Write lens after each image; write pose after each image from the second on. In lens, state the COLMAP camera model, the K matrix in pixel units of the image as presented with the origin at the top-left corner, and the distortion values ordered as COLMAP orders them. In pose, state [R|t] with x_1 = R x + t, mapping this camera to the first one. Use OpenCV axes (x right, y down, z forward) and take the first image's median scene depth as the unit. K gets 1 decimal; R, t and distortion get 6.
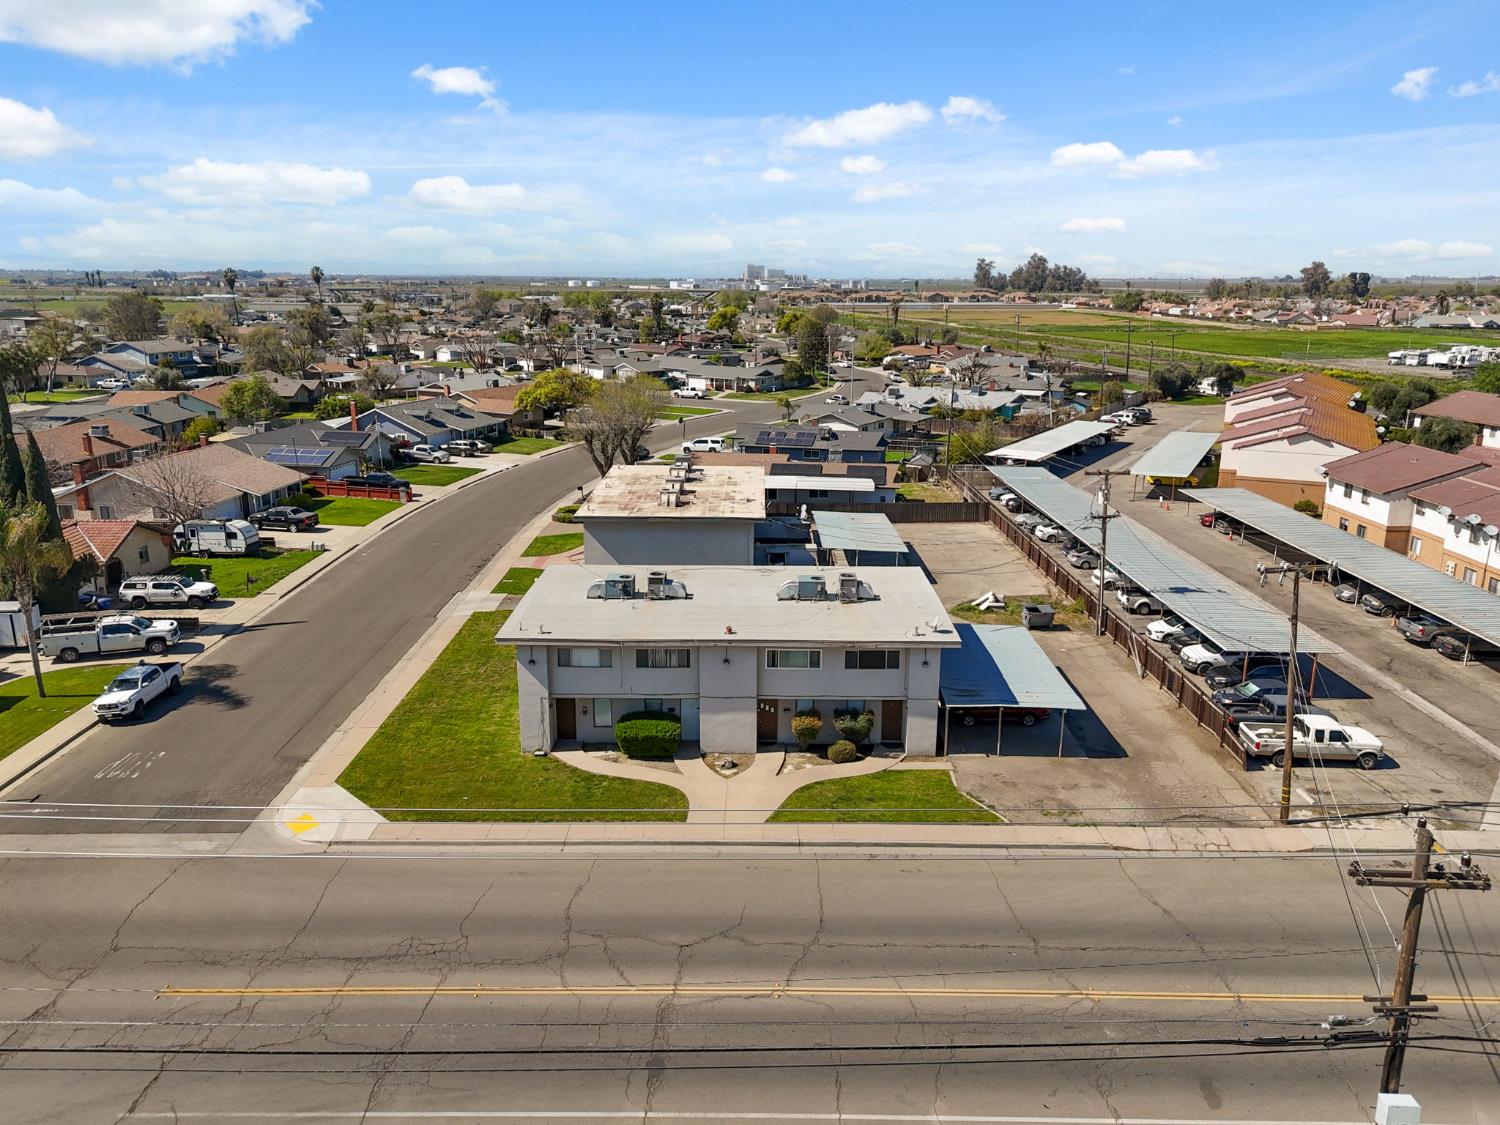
lens RADIAL K [[1092.9, 0, 750.0], [0, 1092.9, 563.3], [0, 0, 1]] dist [0.071062, -0.063184]
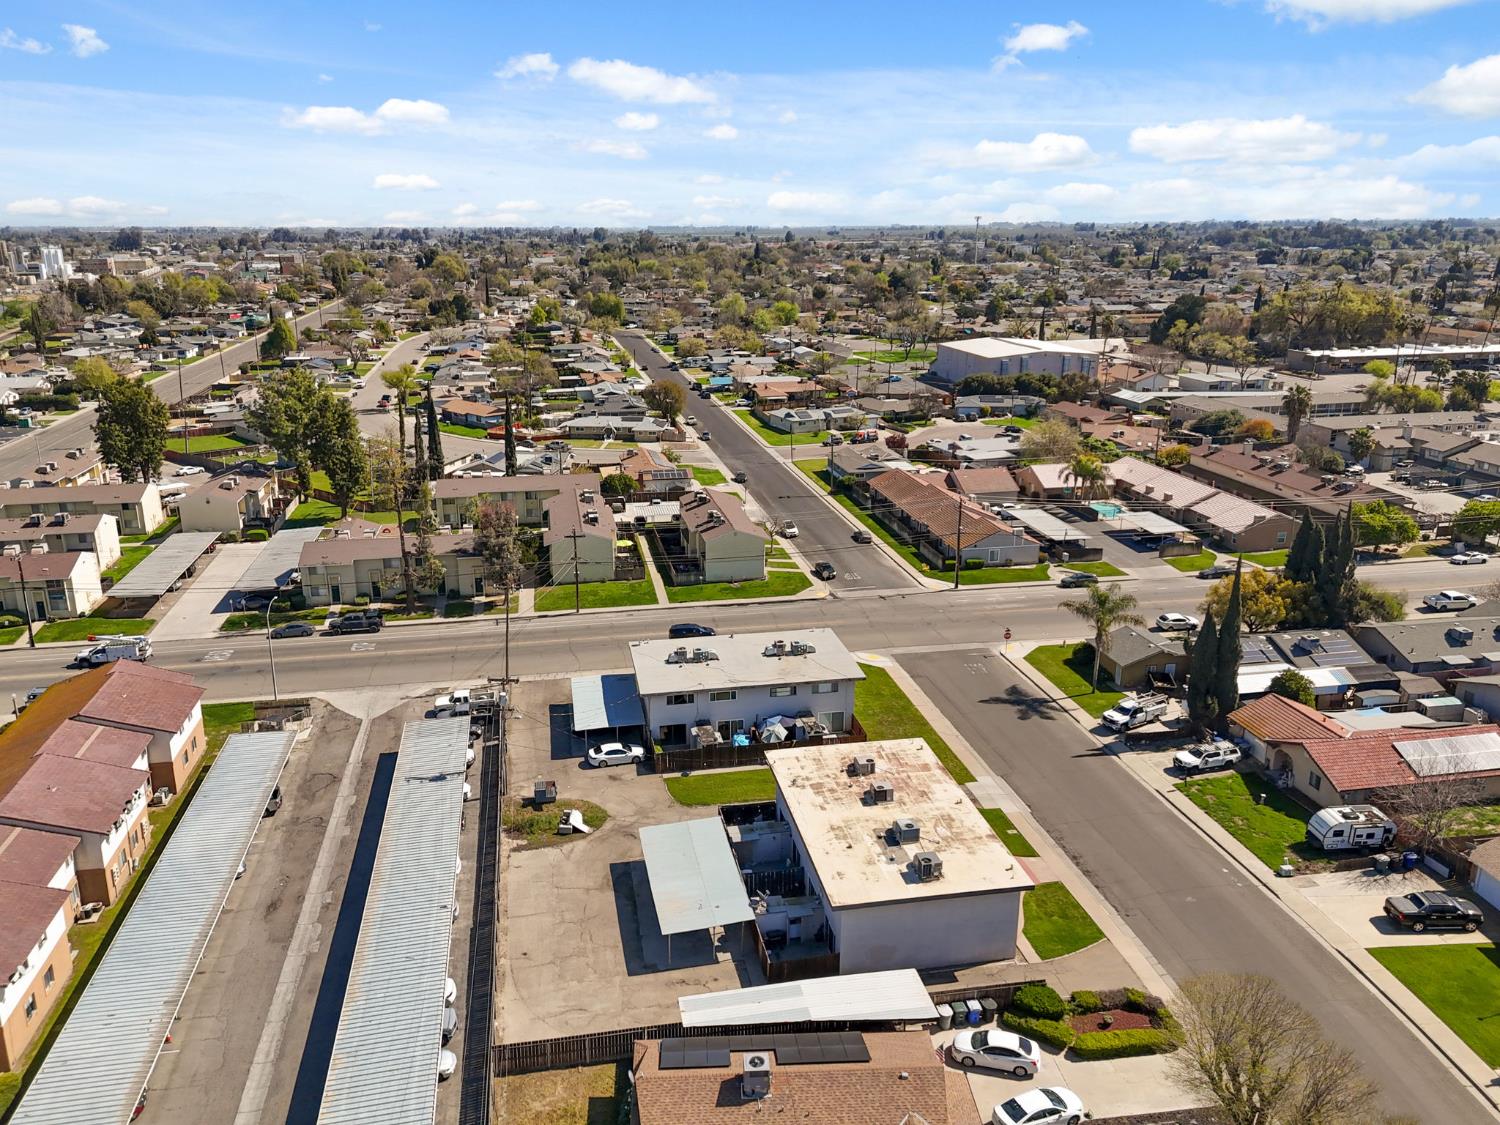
lens RADIAL K [[1092.9, 0, 733.2], [0, 1092.9, 547.7], [0, 0, 1]] dist [0.071062, -0.063184]
pose [[-0.983264, 0.052078, -0.174585, 0.230767], [-0.045010, 0.859132, 0.509772, -0.795375], [0.176539, 0.509098, -0.842409, 1.803957]]
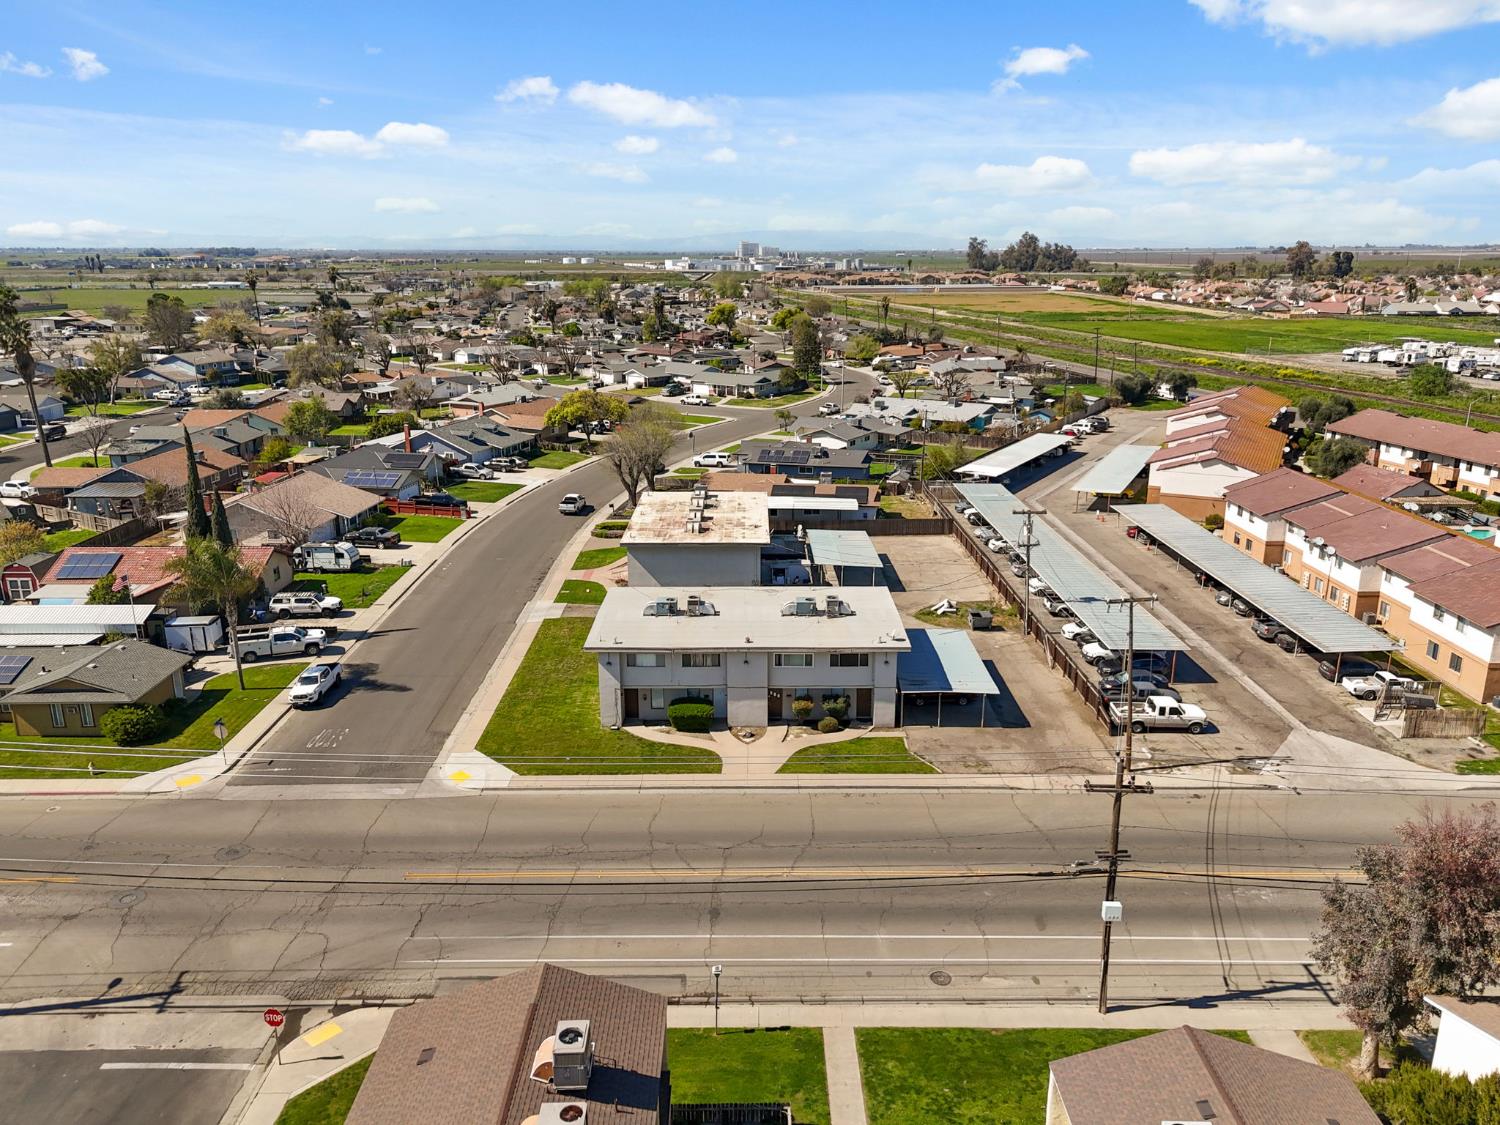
lens RADIAL K [[1092.9, 0, 748.4], [0, 1092.9, 561.2], [0, 0, 1]] dist [0.071062, -0.063184]
pose [[0.999966, -0.007981, 0.001873, -0.013098], [0.007939, 0.999735, 0.021590, -0.046644], [-0.002045, -0.021575, 0.999765, -0.267997]]
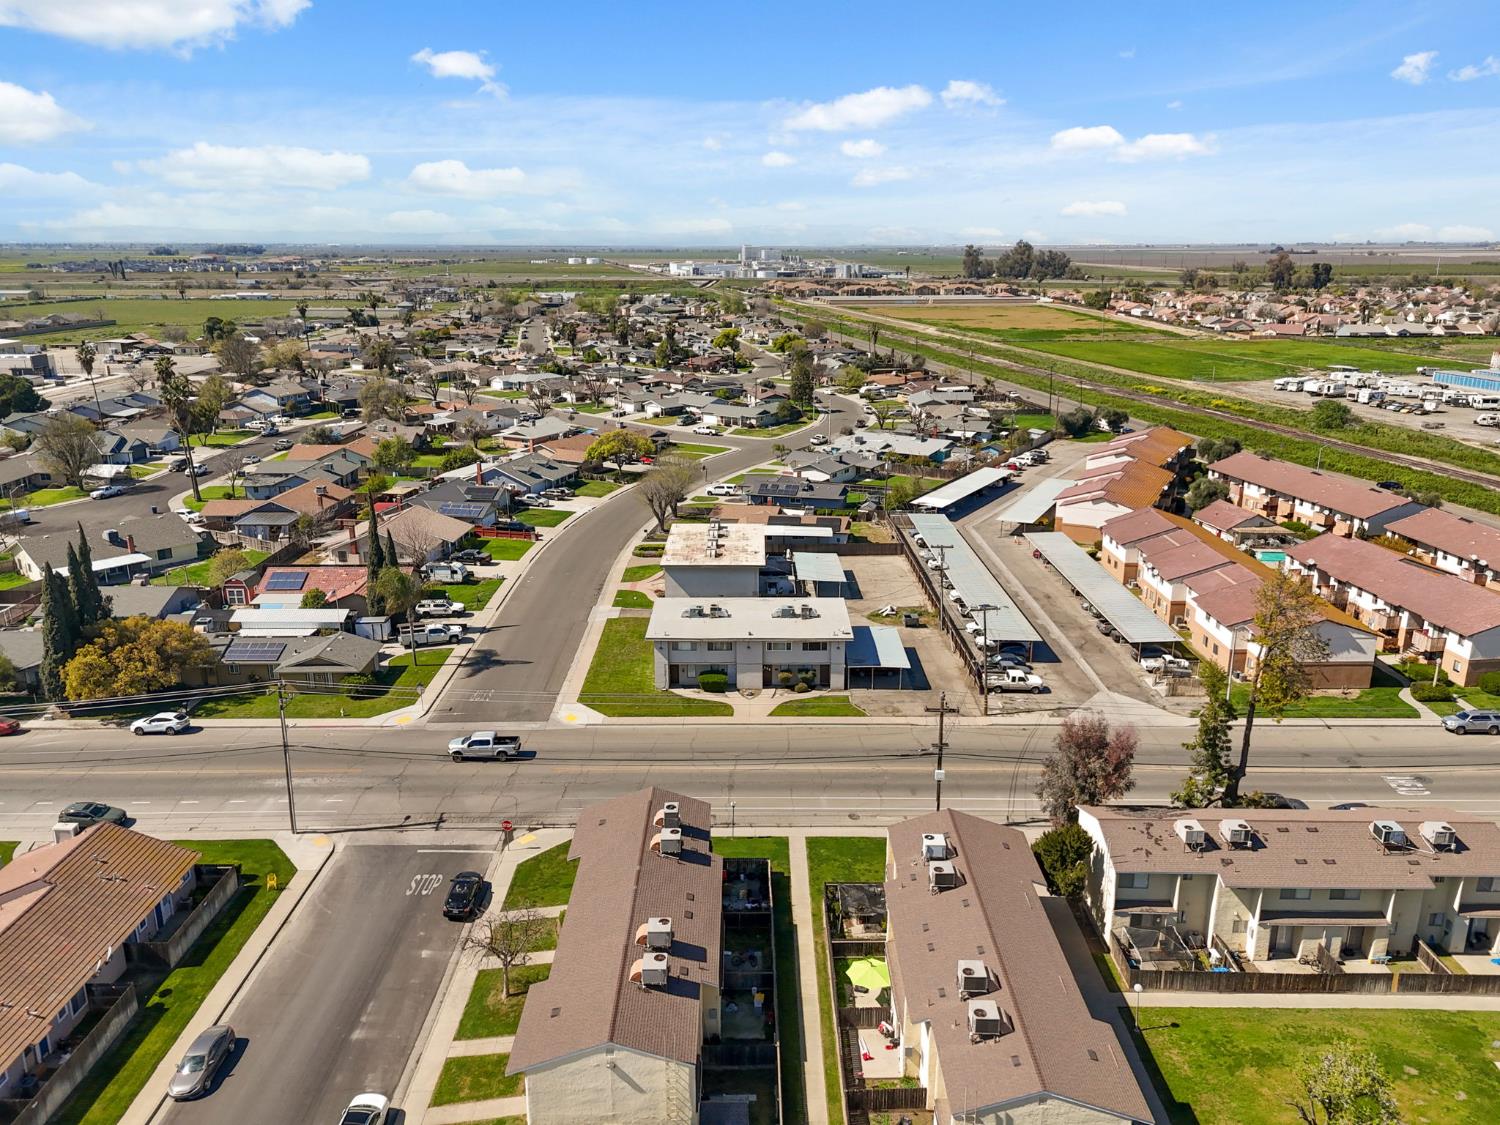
lens RADIAL K [[1092.9, 0, 745.3], [0, 1092.9, 559.8], [0, 0, 1]] dist [0.071062, -0.063184]
pose [[0.999974, -0.006473, -0.003174, -0.013180], [0.006550, 0.999672, 0.024762, -0.092771], [0.003012, -0.024782, 0.999688, -0.782511]]
